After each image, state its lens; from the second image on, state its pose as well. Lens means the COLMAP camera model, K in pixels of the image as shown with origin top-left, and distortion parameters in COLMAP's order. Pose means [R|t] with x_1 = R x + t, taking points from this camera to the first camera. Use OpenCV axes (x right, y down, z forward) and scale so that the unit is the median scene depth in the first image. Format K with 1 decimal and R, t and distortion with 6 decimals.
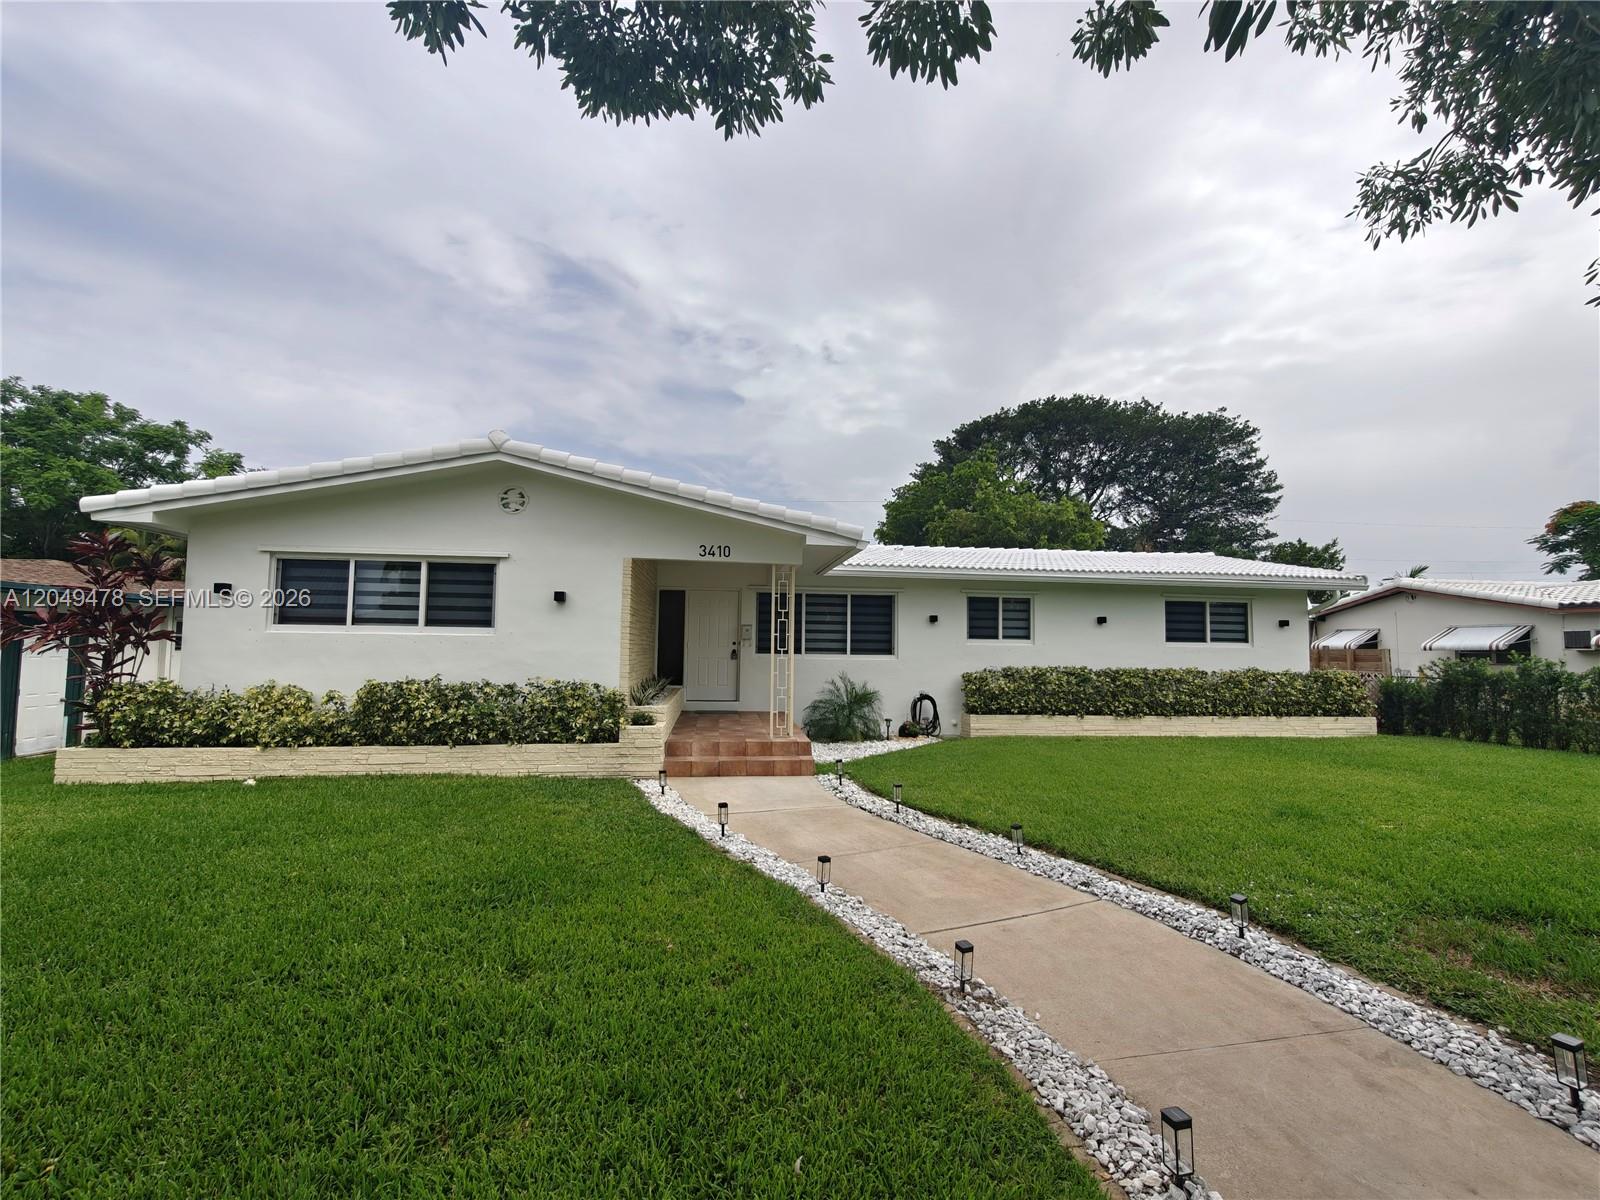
lens RADIAL K [[712.8, 0, 803.2], [0, 712.8, 598.3], [0, 0, 1]] dist [0.001220, -0.000085]
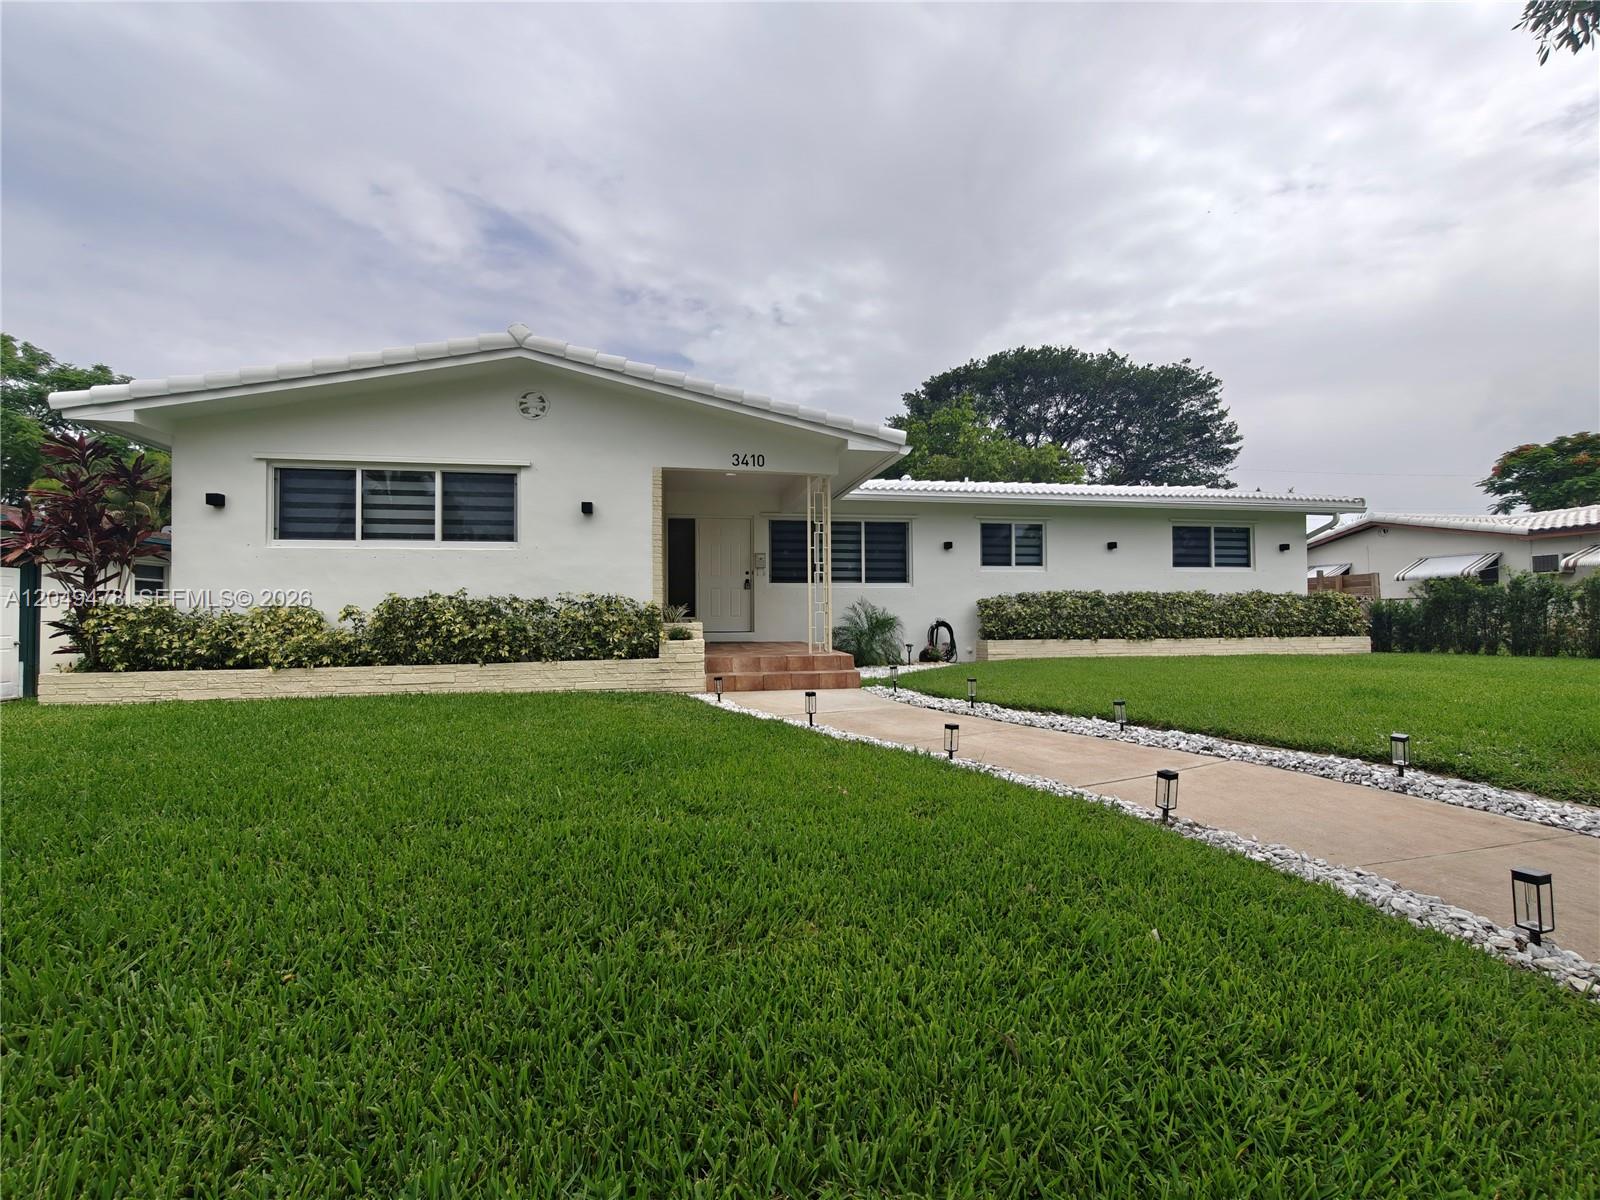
lens RADIAL K [[713.9, 0, 803.1], [0, 713.9, 598.6], [0, 0, 1]] dist [0.000697, 0.000664]
pose [[0.998002, -0.018217, 0.060496, -0.081768], [0.015290, 0.998707, 0.048493, 0.053428], [-0.061301, -0.047471, 0.996990, 0.025671]]
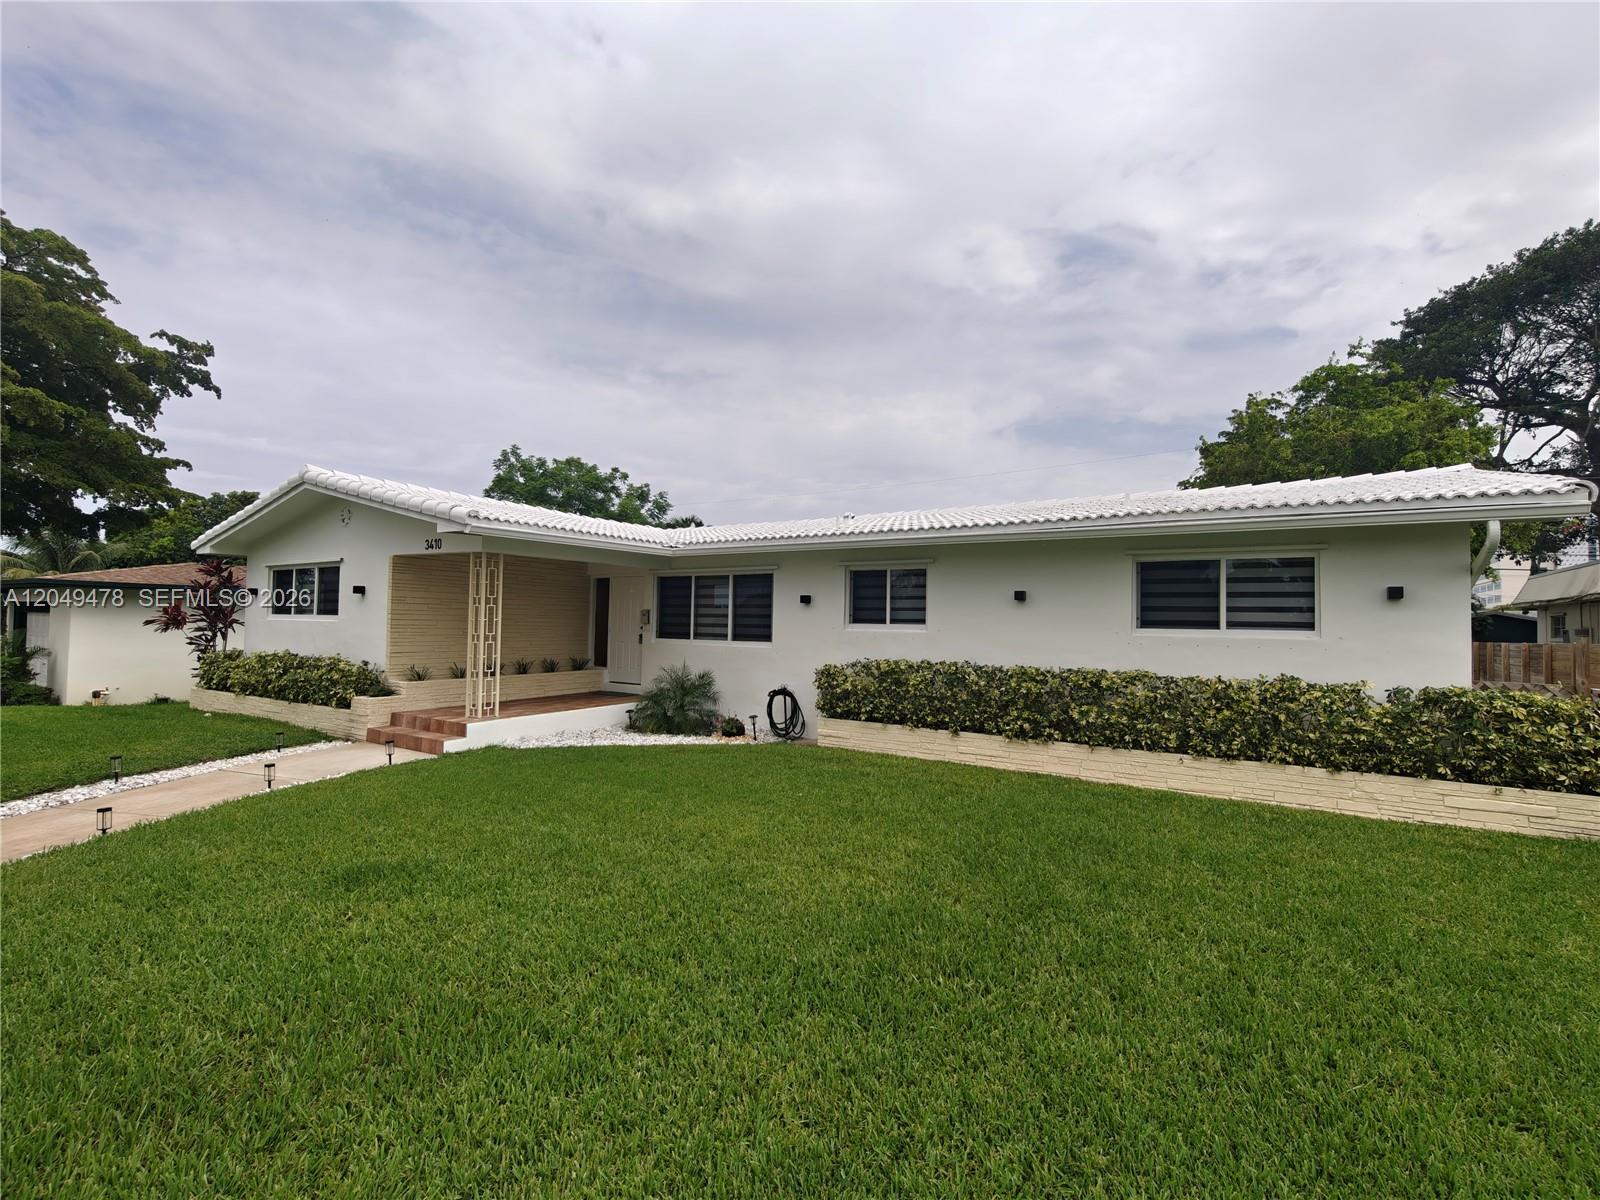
lens RADIAL K [[712.8, 0, 803.2], [0, 712.8, 598.3], [0, 0, 1]] dist [0.001220, -0.000085]
pose [[0.777276, -0.022937, -0.628741, 0.736466], [0.036814, 0.999281, 0.009057, 0.020552], [0.628081, -0.030186, 0.777562, 0.364737]]
